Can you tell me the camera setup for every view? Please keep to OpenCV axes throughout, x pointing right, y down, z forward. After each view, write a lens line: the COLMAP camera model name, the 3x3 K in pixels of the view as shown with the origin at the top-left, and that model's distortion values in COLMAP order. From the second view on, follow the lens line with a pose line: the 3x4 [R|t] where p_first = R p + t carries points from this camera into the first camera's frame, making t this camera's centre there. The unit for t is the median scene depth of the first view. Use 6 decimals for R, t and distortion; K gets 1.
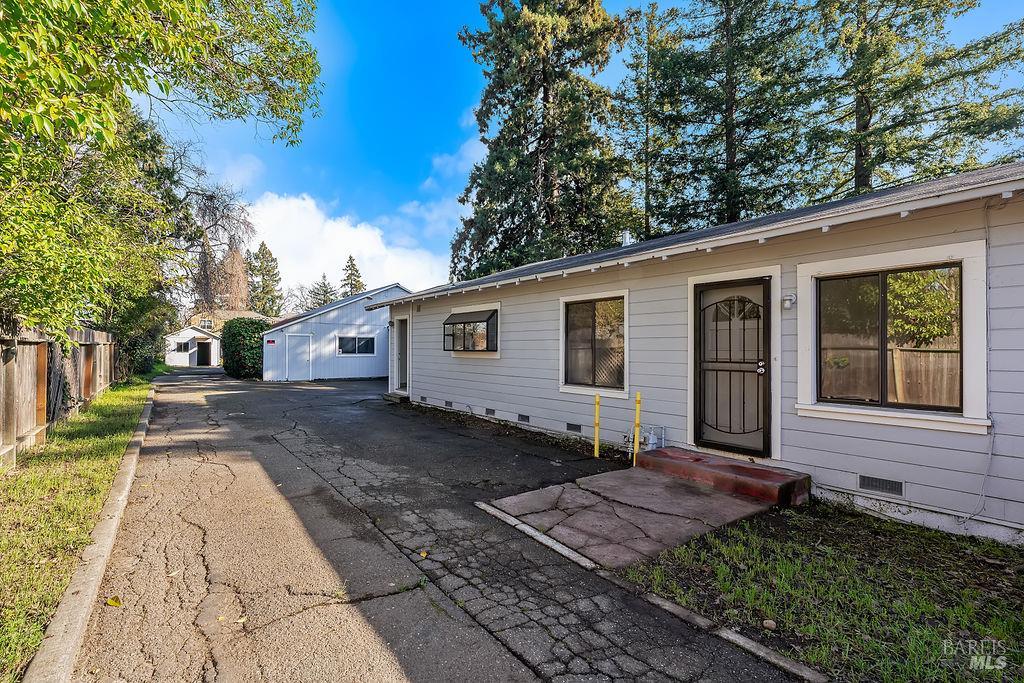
lens RADIAL K [[495.6, 0, 516.1], [0, 495.6, 345.6], [0, 0, 1]] dist [0.003247, 0.000882]
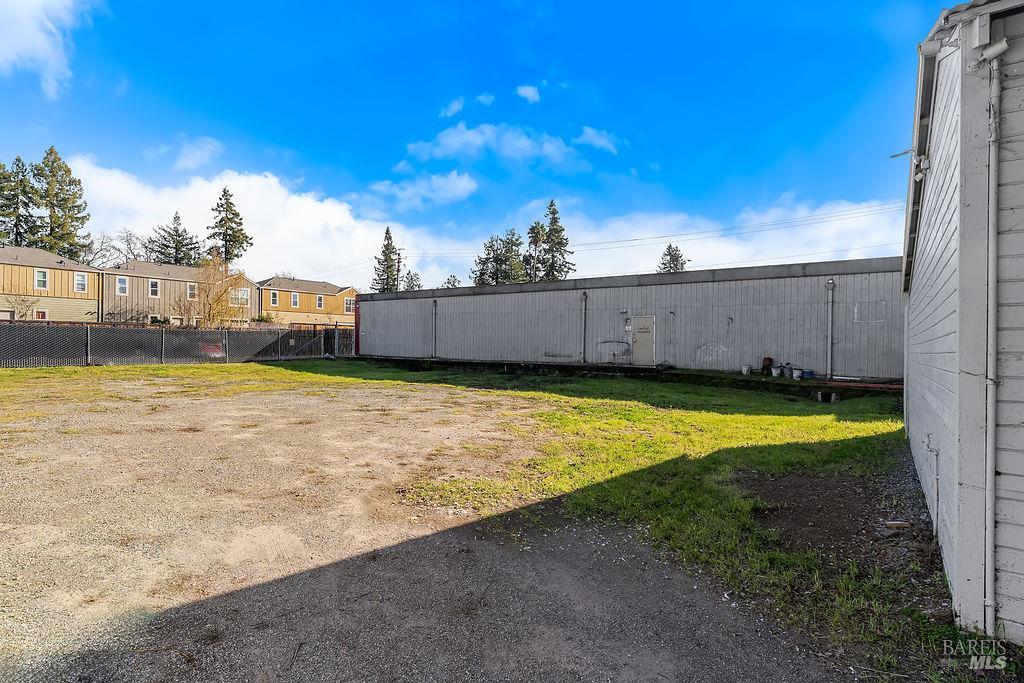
lens RADIAL K [[495.6, 0, 509.0], [0, 495.6, 342.6], [0, 0, 1]] dist [0.003247, 0.000882]
pose [[0.957563, 0.013489, 0.287909, -0.172991], [-0.015714, 0.999862, 0.005417, 0.002097], [-0.287796, -0.009711, 0.957642, 0.306792]]
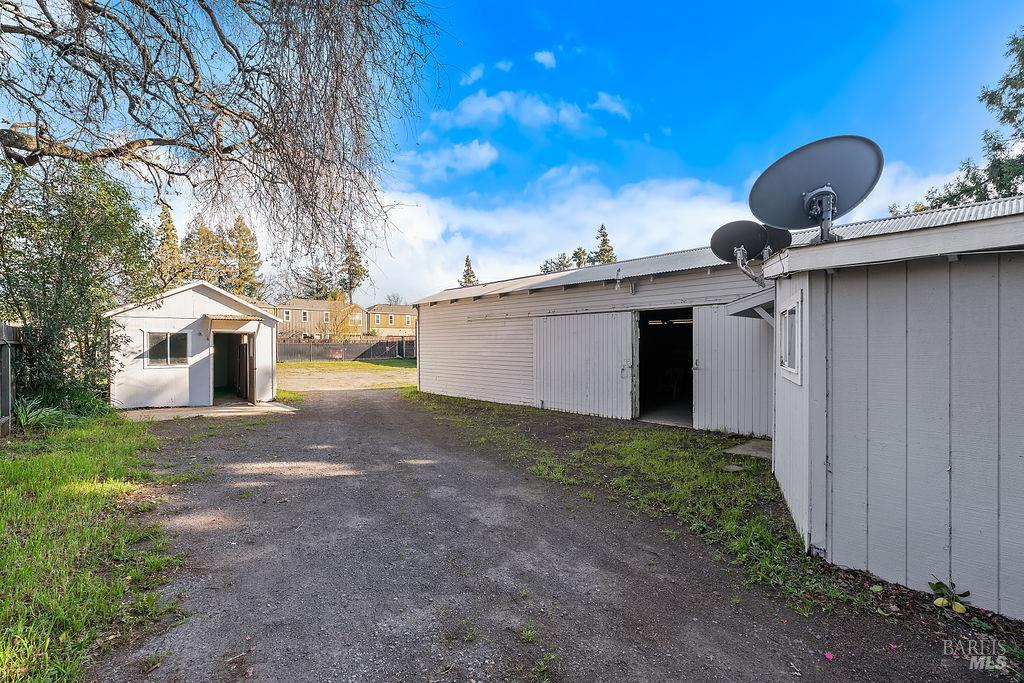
lens RADIAL K [[464.5, 0, 512.5], [0, 464.5, 347.1], [0, 0, 1]] dist [-0.000248, 0.000463]
pose [[0.995355, -0.003437, 0.096211, -0.137671], [0.002581, 0.999956, 0.009016, 0.000343], [-0.096238, -0.008726, 0.995320, 0.195053]]
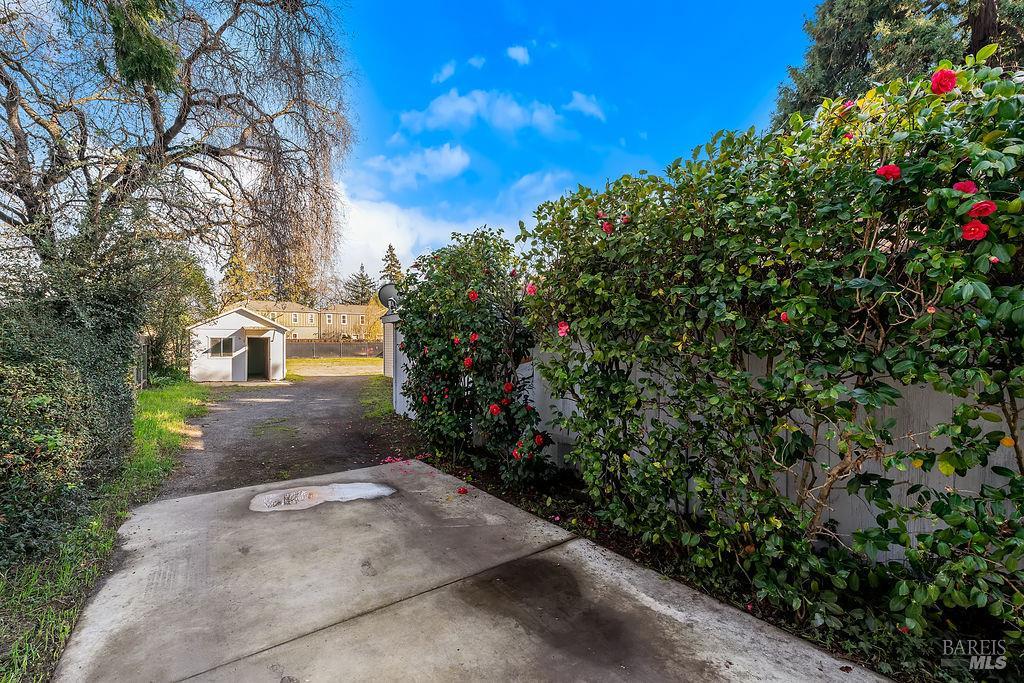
lens RADIAL K [[464.5, 0, 513.9], [0, 464.5, 338.8], [0, 0, 1]] dist [-0.000248, 0.000463]
pose [[0.999977, 0.000658, -0.006781, -0.099497], [-0.000709, 0.999972, -0.007450, -0.000405], [0.006776, 0.007454, 0.999949, 0.140796]]
